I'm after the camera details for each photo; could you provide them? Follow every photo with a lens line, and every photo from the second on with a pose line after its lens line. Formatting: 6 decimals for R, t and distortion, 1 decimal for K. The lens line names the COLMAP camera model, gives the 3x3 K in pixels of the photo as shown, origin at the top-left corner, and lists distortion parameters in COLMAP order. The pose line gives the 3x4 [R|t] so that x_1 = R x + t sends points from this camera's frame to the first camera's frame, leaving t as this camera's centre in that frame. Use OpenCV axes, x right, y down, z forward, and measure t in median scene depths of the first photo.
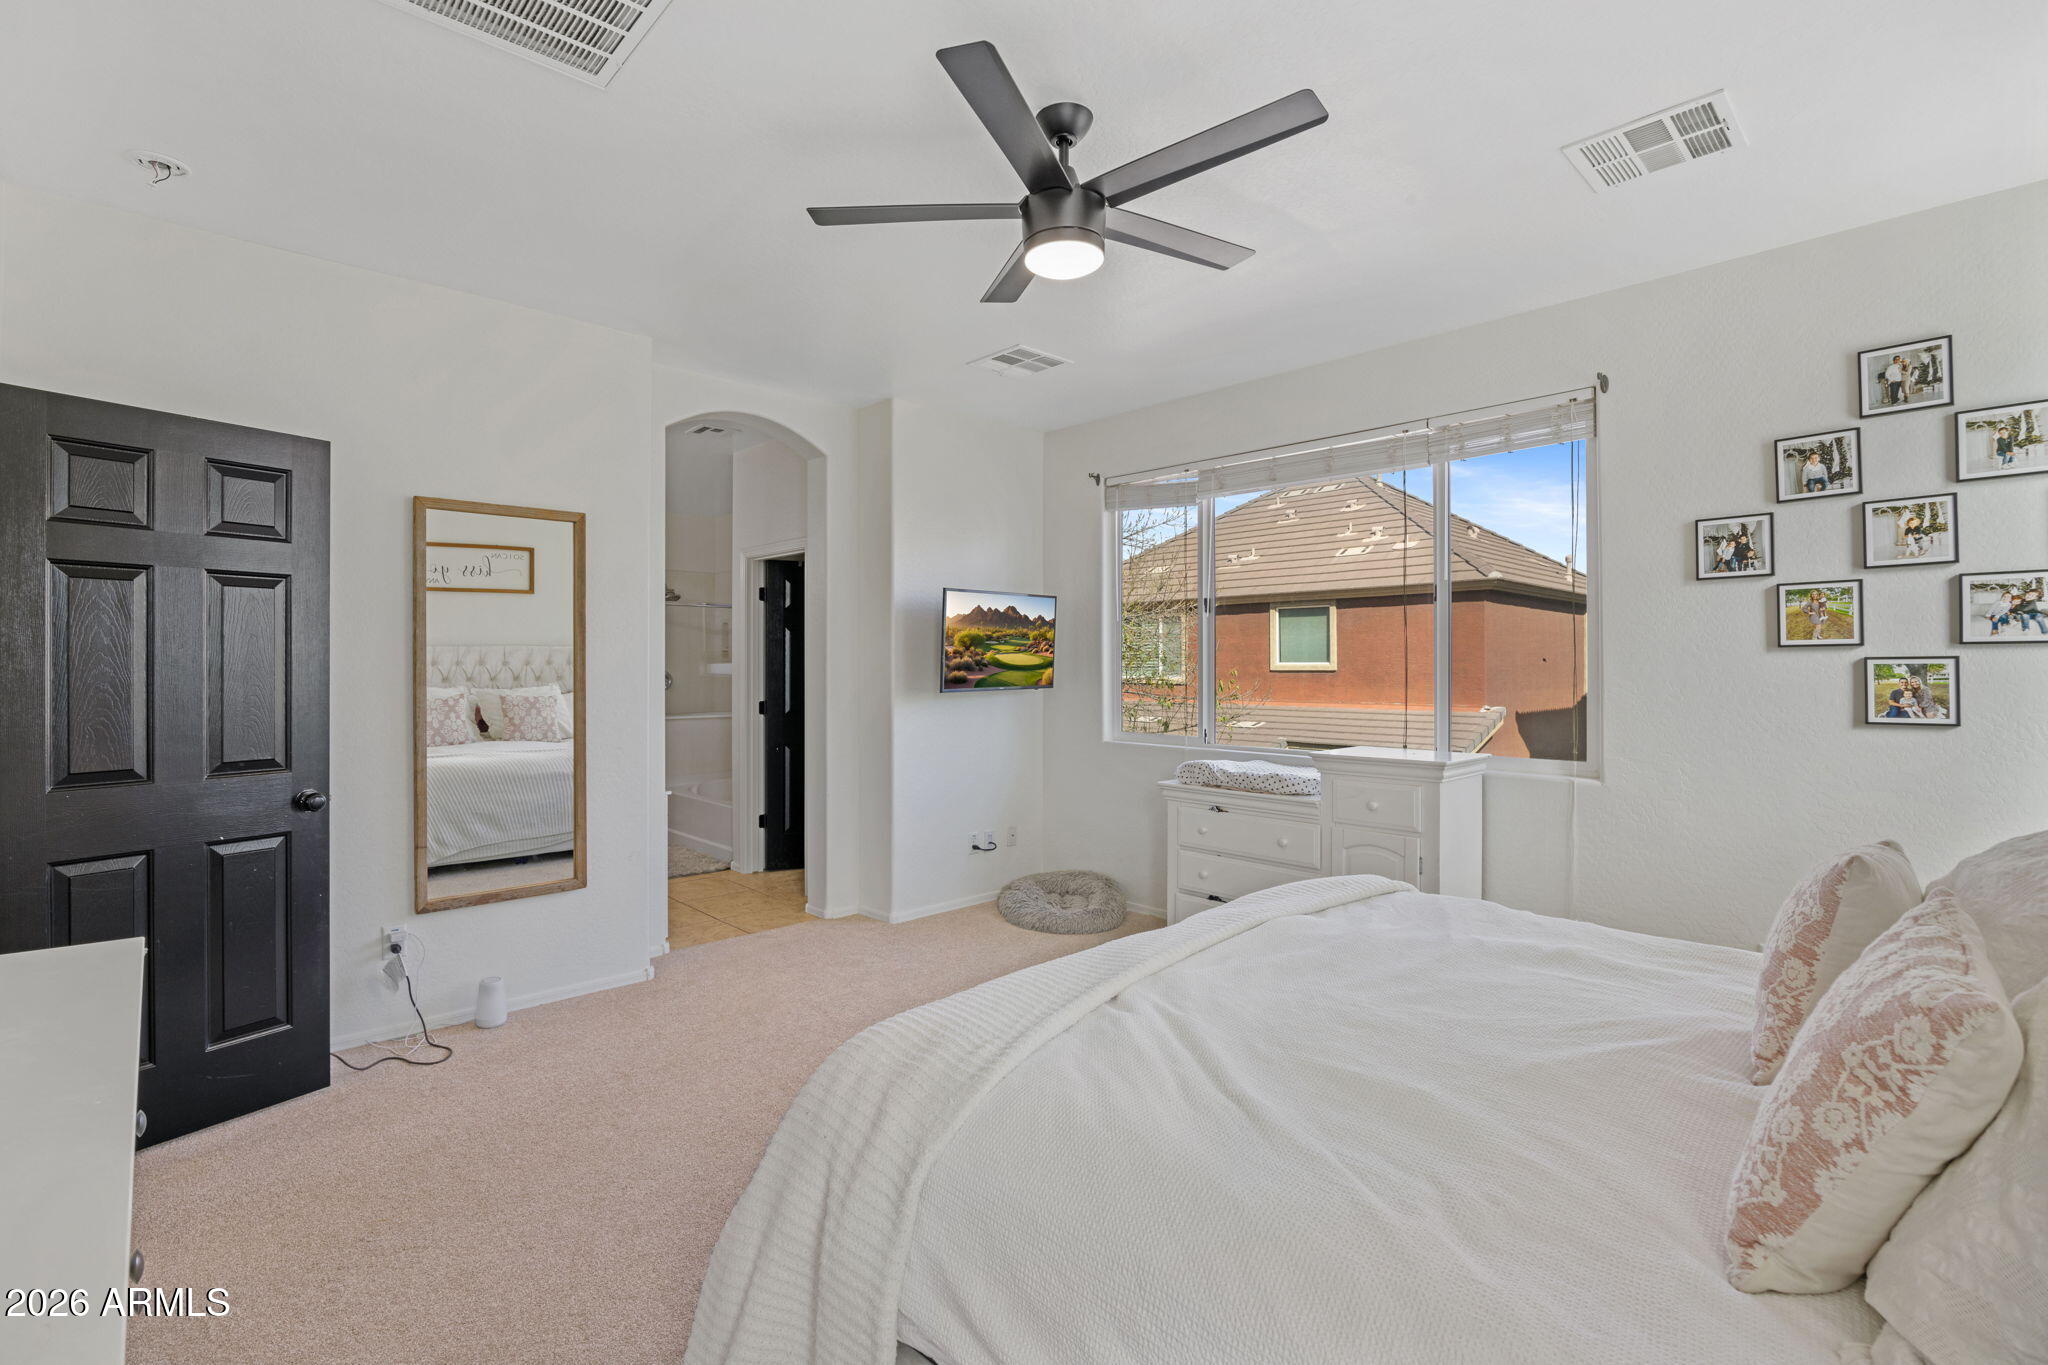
lens RADIAL K [[972.3, 0, 949.6], [0, 972.3, 644.3], [0, 0, 1]] dist [0.000437, -0.000196]
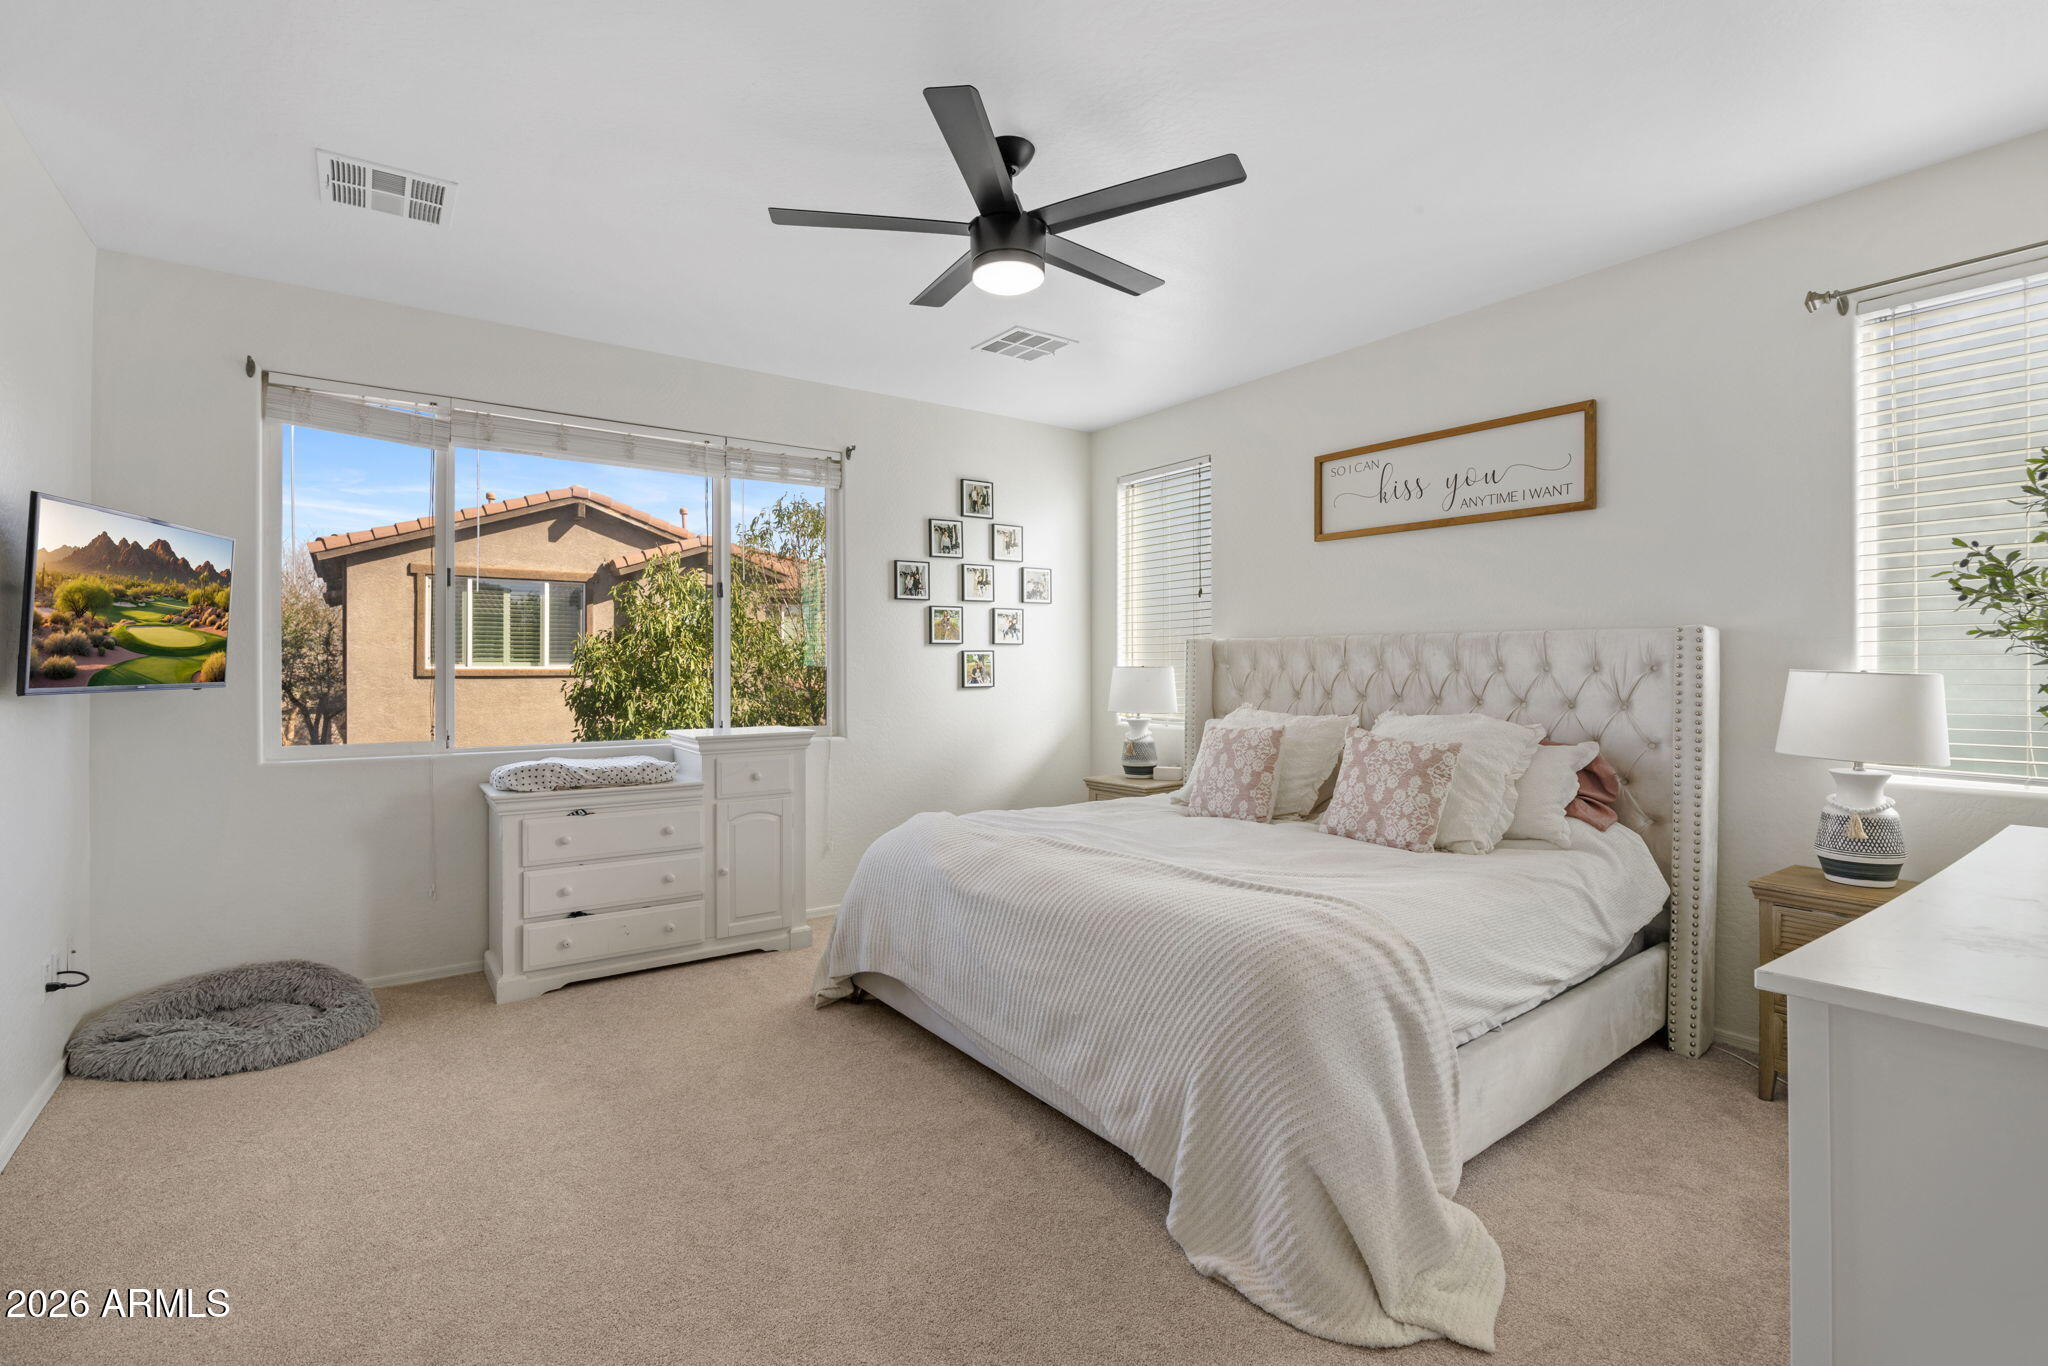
lens RADIAL K [[932.2, 0, 1019.3], [0, 932.2, 655.3], [0, 0, 1]] dist [-0.000217, -0.000203]
pose [[0.085409, 0.008508, 0.996310, -0.735536], [-0.023480, 0.999703, -0.006524, 0.030140], [-0.996069, -0.022837, 0.085583, 0.728440]]
